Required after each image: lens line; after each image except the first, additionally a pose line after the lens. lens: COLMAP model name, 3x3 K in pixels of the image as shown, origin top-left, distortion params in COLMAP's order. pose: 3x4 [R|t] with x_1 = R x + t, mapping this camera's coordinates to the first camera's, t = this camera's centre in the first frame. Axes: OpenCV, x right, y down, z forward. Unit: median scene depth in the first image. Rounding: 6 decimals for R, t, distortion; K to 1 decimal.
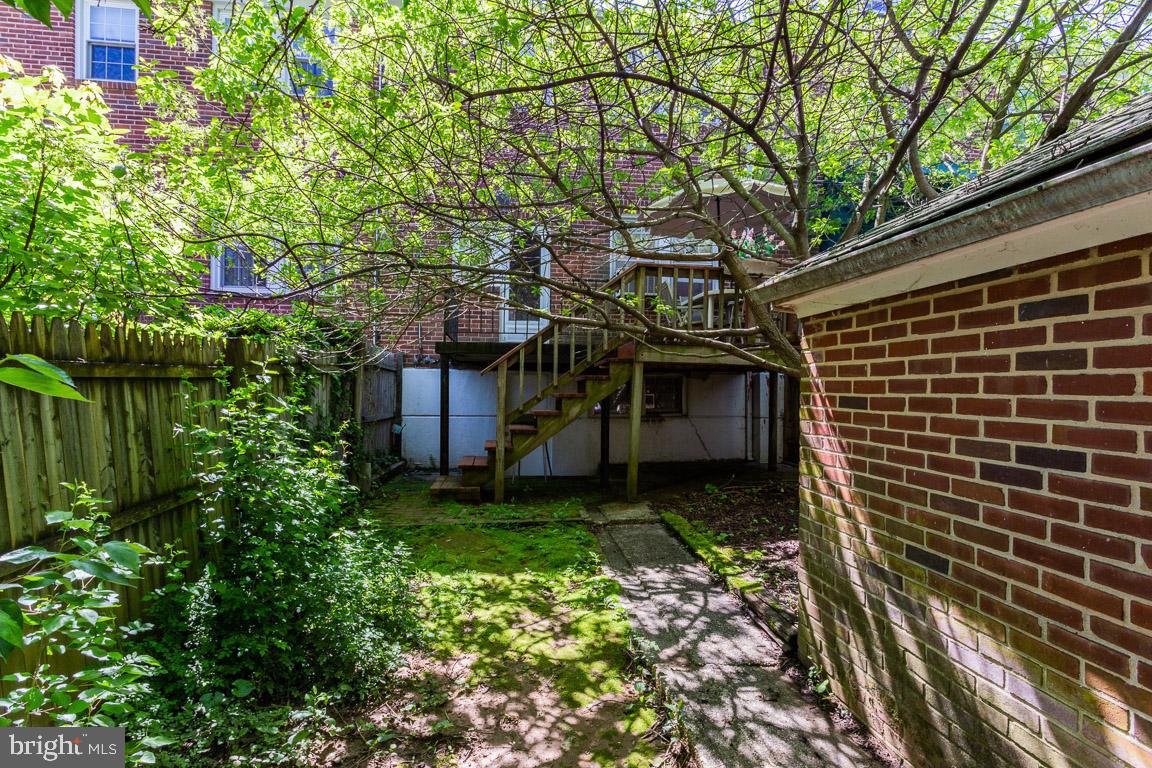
lens RADIAL K [[561.9, 0, 572.6], [0, 561.9, 389.1], [0, 0, 1]] dist [0.006557, 0.003088]
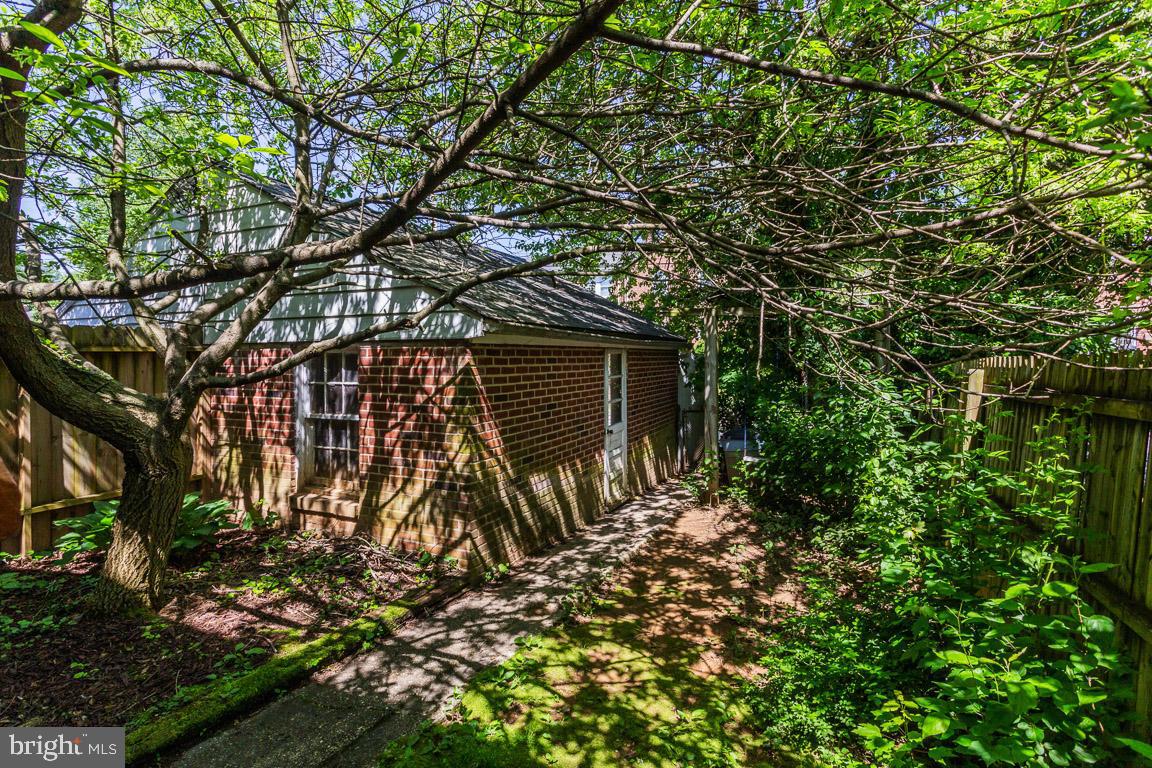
lens RADIAL K [[561.9, 0, 570.4], [0, 561.9, 374.1], [0, 0, 1]] dist [0.006557, 0.003088]
pose [[-0.848249, -0.020785, 0.529190, -0.515302], [-0.005141, 0.999506, 0.031016, -0.089620], [-0.529573, 0.023588, -0.847937, 1.984795]]
